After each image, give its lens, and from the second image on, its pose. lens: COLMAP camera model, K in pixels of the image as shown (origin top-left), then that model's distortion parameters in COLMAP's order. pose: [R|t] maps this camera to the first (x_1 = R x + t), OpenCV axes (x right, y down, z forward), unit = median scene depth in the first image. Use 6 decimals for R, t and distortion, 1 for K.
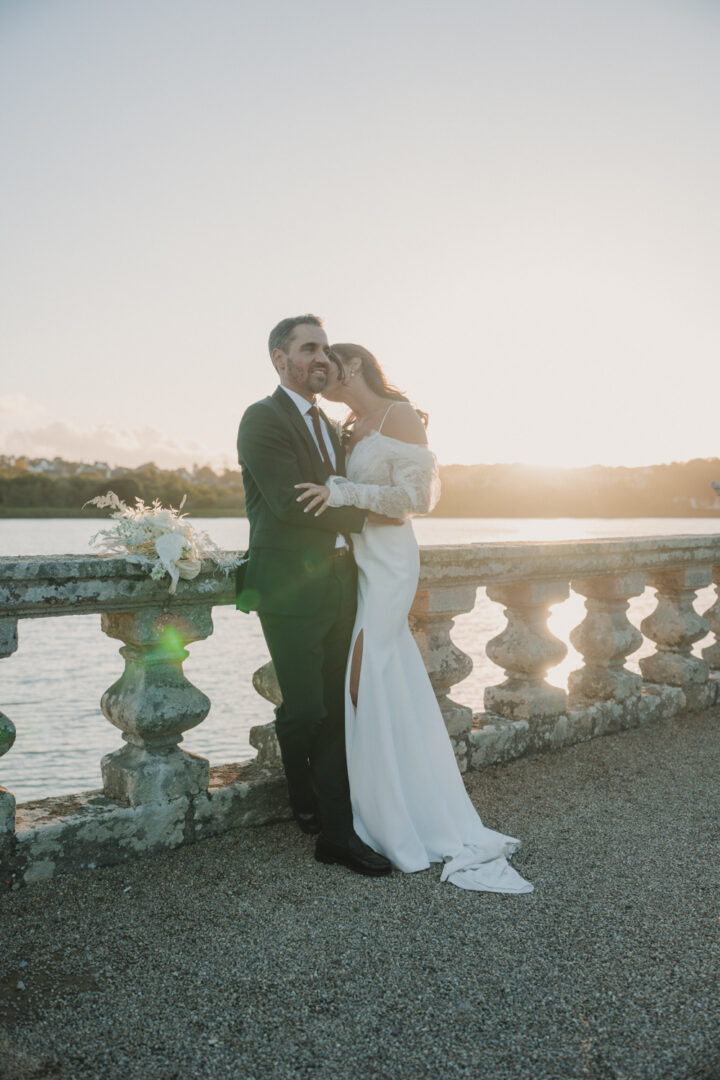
lens RADIAL K [[1001.4, 0, 359.6], [0, 1001.4, 546.7], [0, 0, 1]] dist [0.020311, 0.000000]
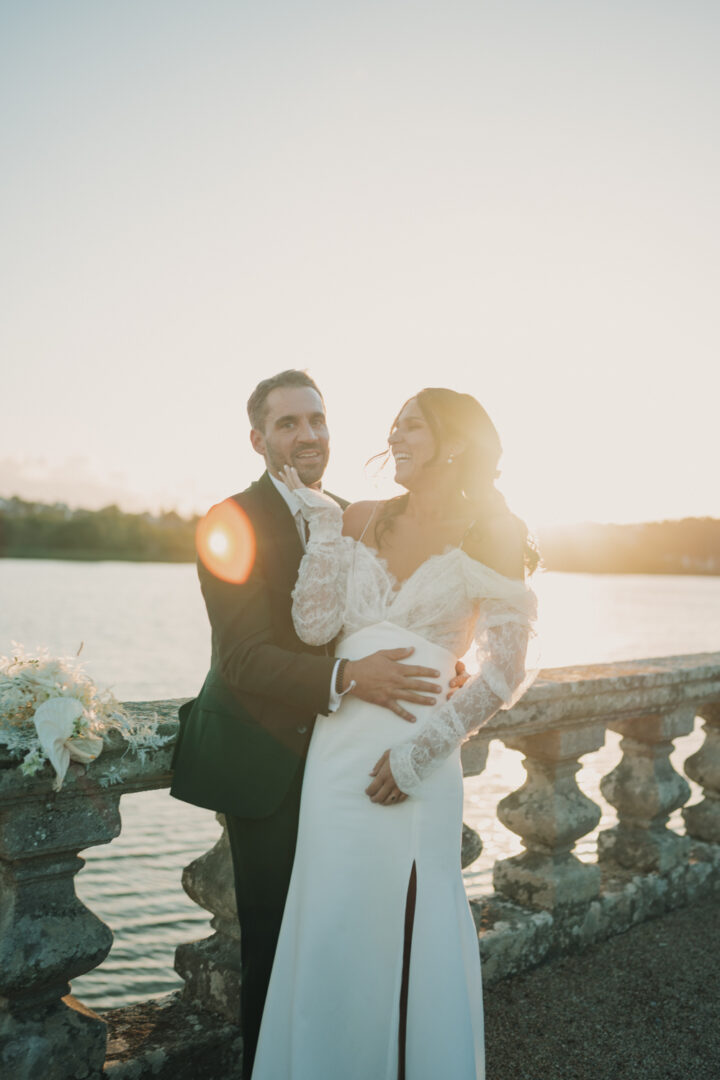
lens RADIAL K [[1061.9, 0, 361.7], [0, 1061.9, 534.8], [0, 0, 1]] dist [0.026934, 0.000000]
pose [[0.999297, 0.028583, 0.024254, -0.003104], [-0.027040, 0.997729, -0.061692, -0.059409], [-0.025963, 0.060992, 0.997801, 0.189090]]
